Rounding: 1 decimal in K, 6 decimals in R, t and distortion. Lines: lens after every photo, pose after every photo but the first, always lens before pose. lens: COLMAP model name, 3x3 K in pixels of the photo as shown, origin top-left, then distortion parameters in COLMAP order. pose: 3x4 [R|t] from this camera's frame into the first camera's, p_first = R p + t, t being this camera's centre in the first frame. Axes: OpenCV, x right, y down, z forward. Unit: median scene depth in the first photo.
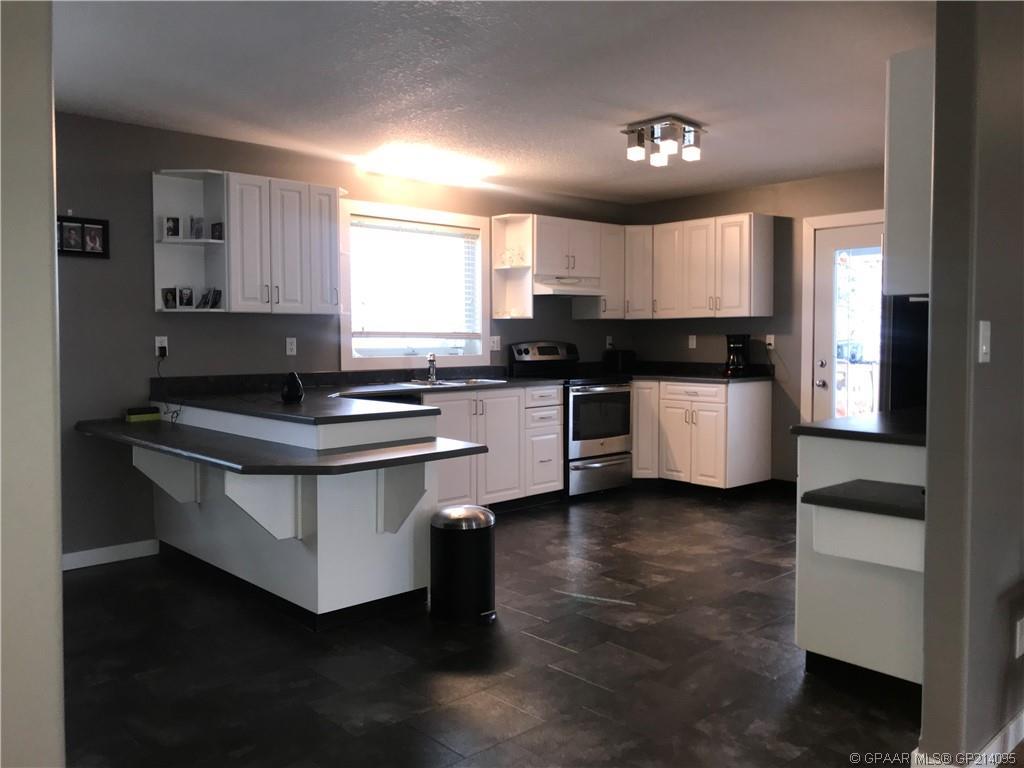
lens RADIAL K [[836.2, 0, 506.6], [0, 836.2, 379.3], [0, 0, 1]] dist [0.012660, -0.009924]
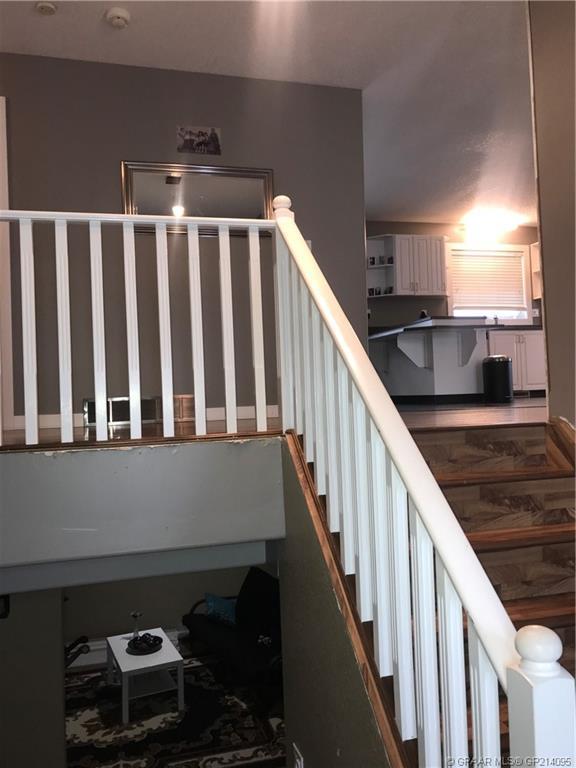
lens RADIAL K [[627.2, 0, 285.6], [0, 627.2, 384.4], [0, 0, 1]] dist [0.012660, -0.009924]
pose [[0.883711, -0.038709, -0.466430, 0.184464], [0.010601, 0.997974, -0.062737, 0.258565], [0.467913, 0.050496, 0.882331, -0.617616]]
